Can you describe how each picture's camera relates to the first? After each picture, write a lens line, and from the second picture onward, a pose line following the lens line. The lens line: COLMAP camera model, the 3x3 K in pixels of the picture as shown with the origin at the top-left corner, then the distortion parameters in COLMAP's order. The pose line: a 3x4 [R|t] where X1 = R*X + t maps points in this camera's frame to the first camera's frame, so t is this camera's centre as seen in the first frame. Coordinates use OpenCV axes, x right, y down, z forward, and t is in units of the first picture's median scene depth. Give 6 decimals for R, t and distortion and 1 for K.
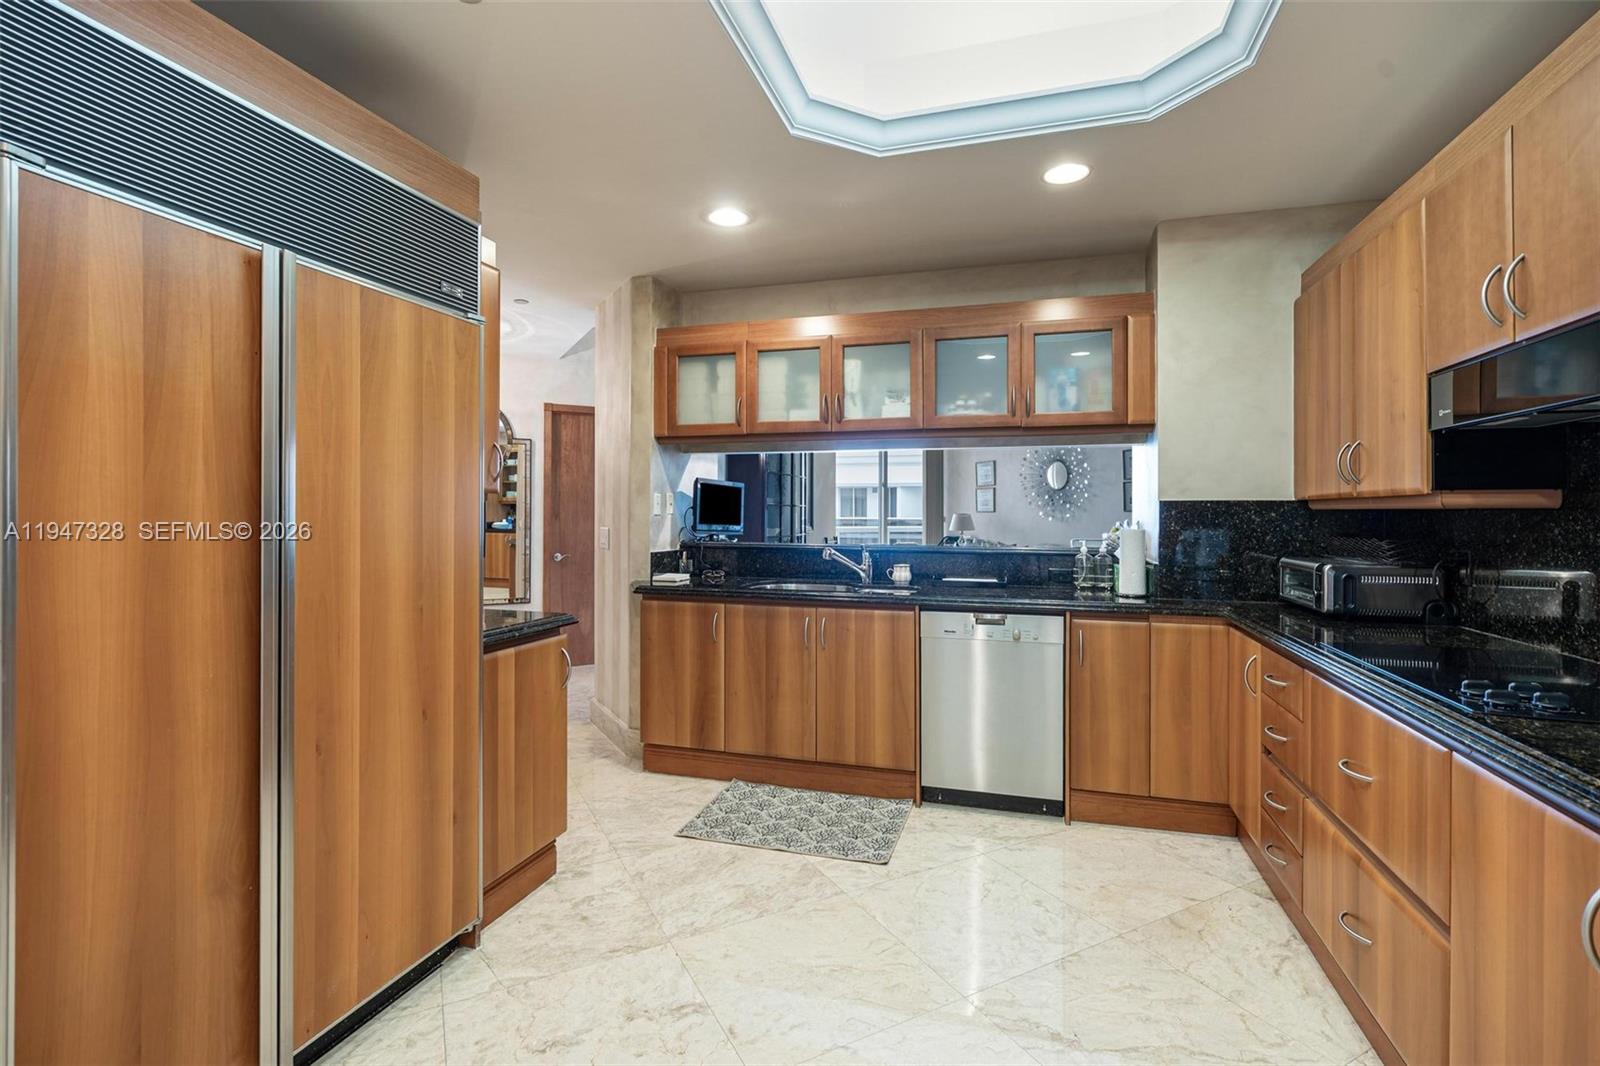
lens RADIAL K [[730.1, 0, 802.1], [0, 730.1, 509.1], [0, 0, 1]] dist [-0.003254, -0.000042]
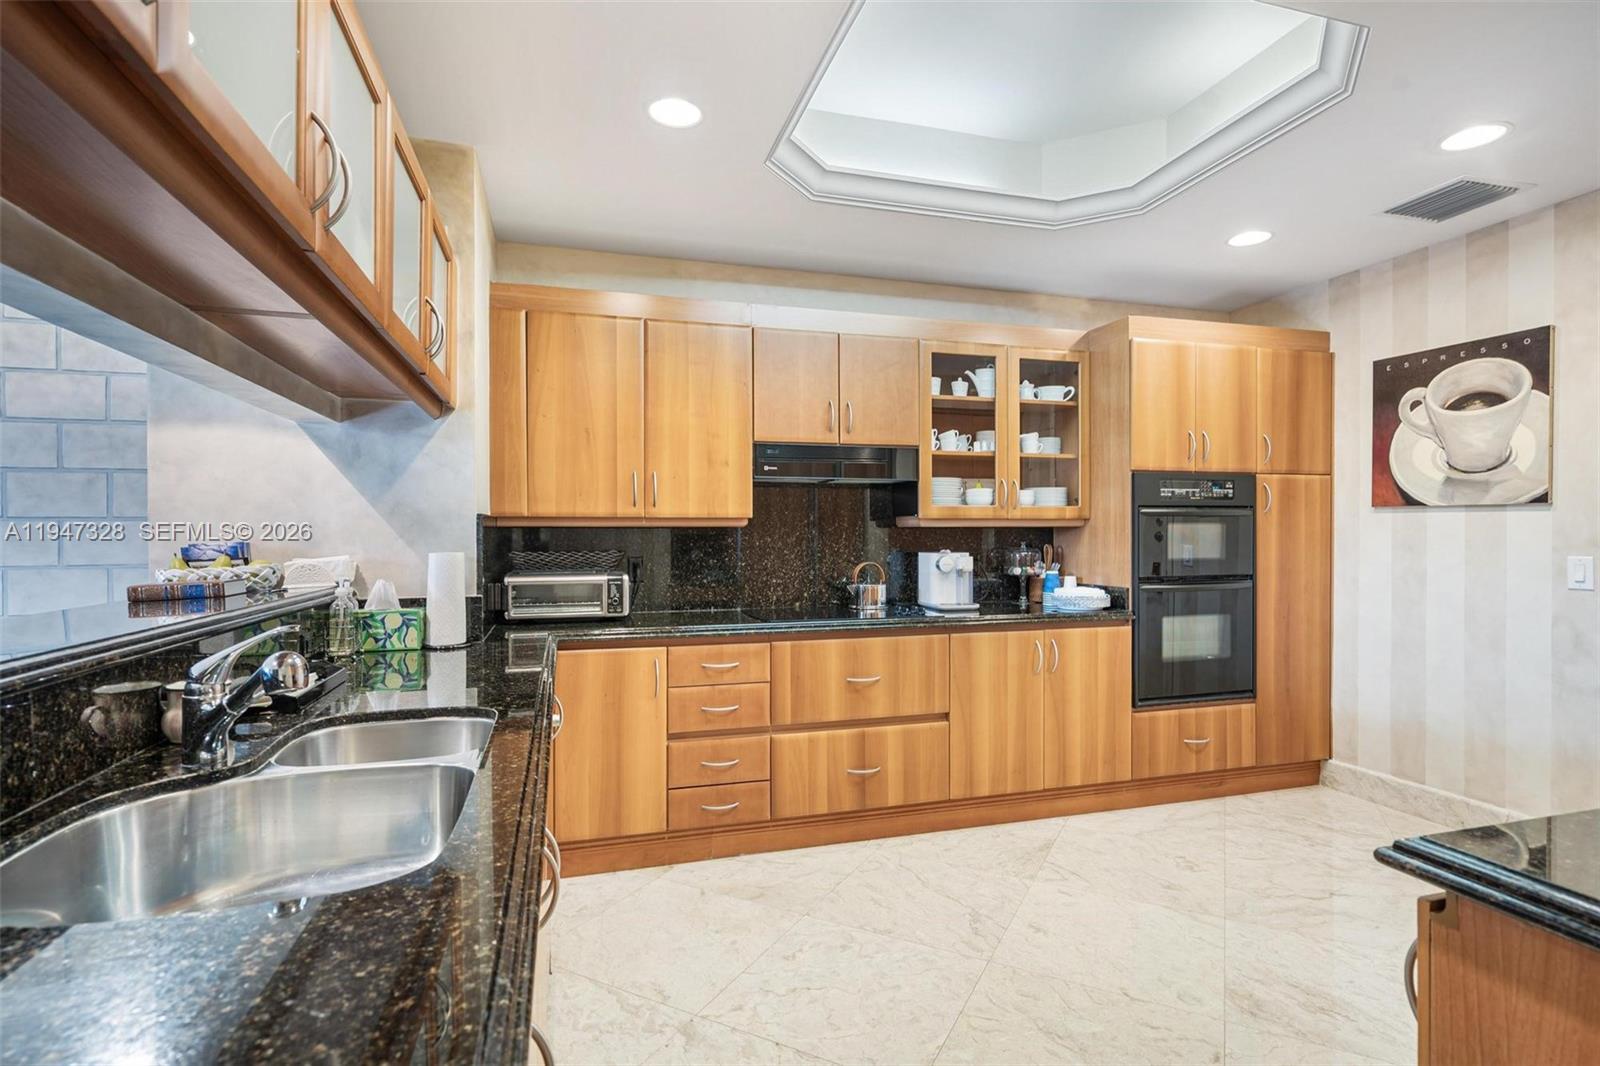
lens RADIAL K [[779.4, 0, 800.1], [0, 779.4, 534.4], [0, 0, 1]] dist [-0.000245, 0.000269]
pose [[-0.547594, 0.000119, 0.836744, -0.362319], [-0.003226, 0.999992, -0.002254, 0.011399], [-0.836738, -0.003934, -0.547589, 1.111138]]
